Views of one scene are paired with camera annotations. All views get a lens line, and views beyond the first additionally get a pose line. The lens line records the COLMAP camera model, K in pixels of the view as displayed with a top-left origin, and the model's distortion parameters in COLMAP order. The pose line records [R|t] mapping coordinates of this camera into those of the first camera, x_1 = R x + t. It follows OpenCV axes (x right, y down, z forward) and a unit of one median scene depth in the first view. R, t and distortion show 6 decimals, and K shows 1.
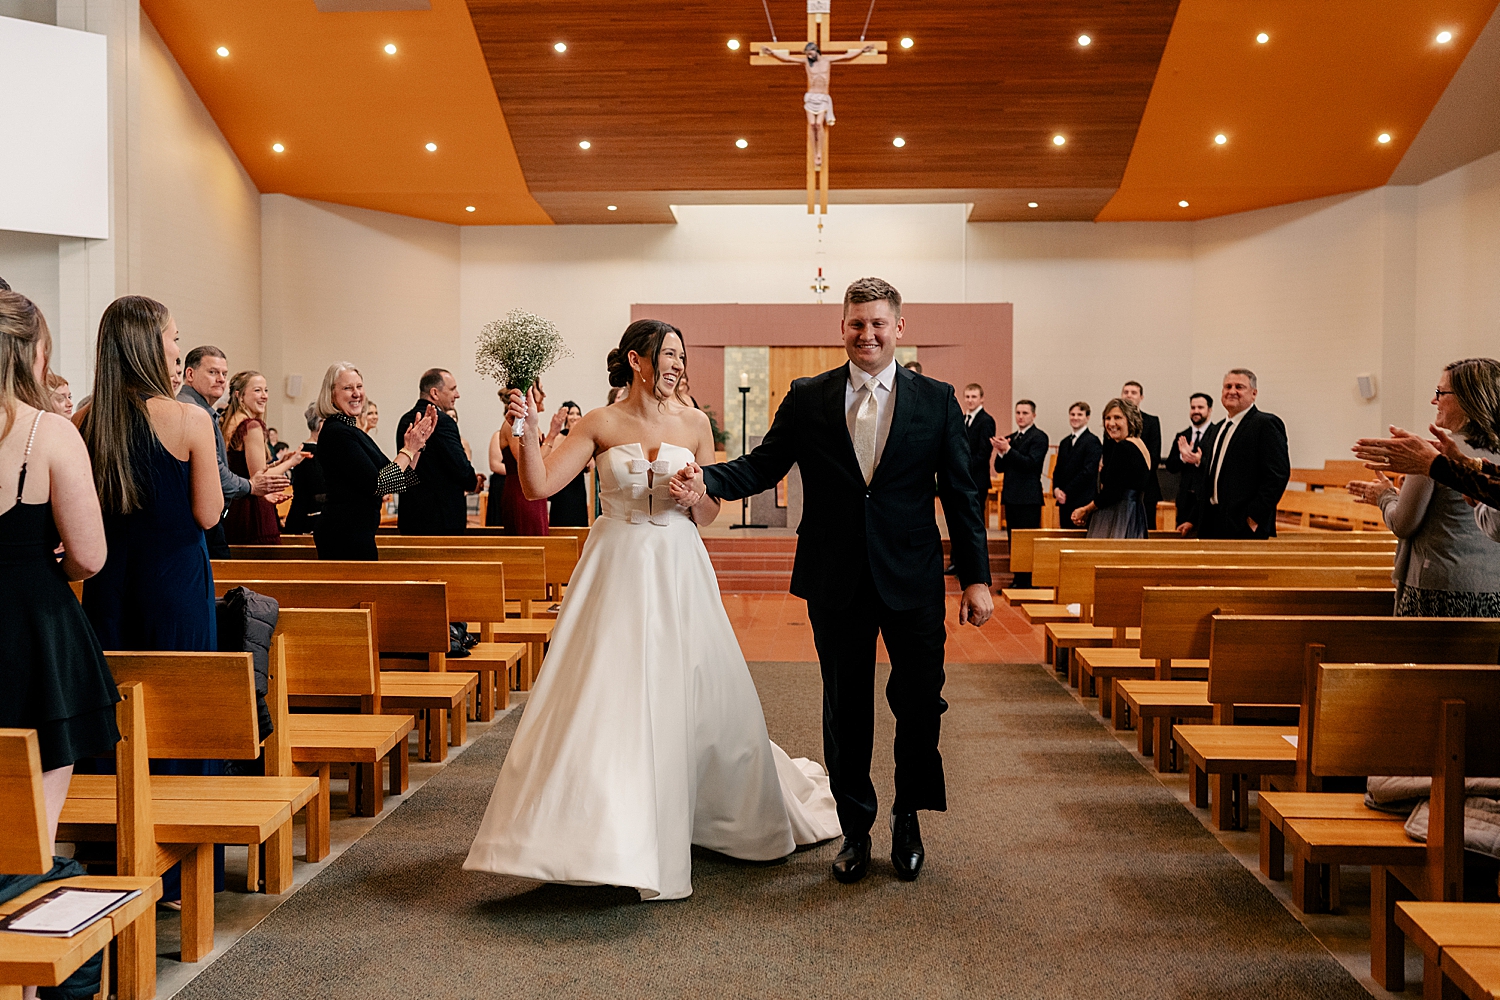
lens RADIAL K [[1419.6, 0, 750.0], [0, 1419.6, 500.0], [0, 0, 1]] dist [-0.002474, -0.002216]
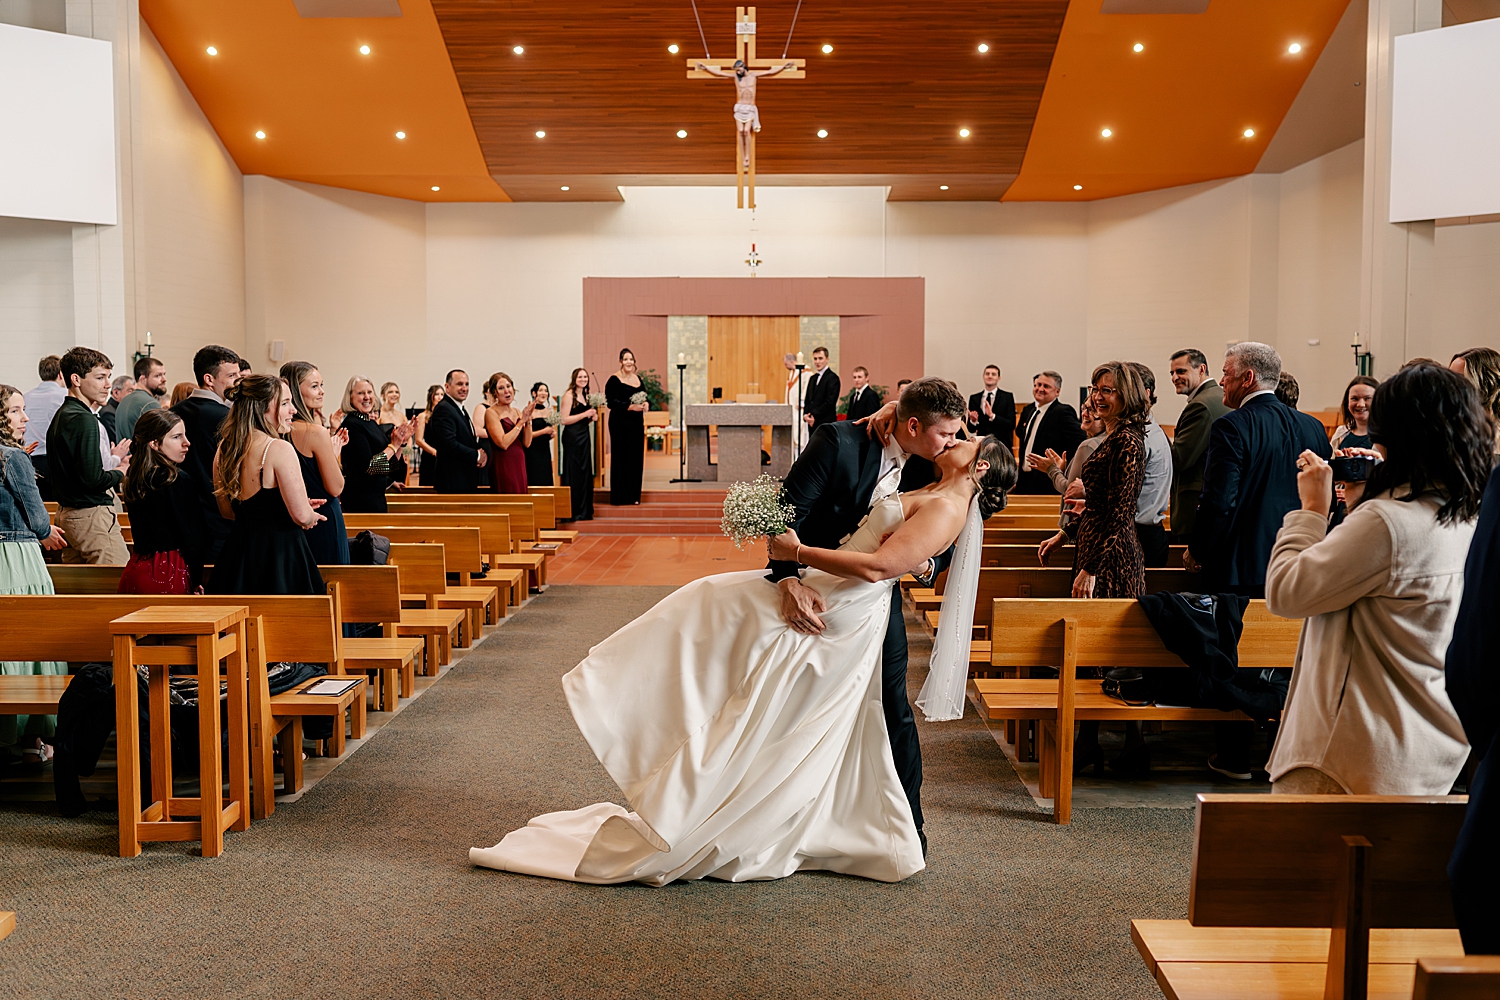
lens RADIAL K [[1419.6, 0, 750.0], [0, 1419.6, 500.0], [0, 0, 1]] dist [-0.002474, -0.002216]
pose [[0.999353, -0.004680, 0.035651, 0.007065], [0.003293, 0.999239, 0.038863, -0.007709], [-0.035805, -0.038720, 0.998608, -0.136359]]
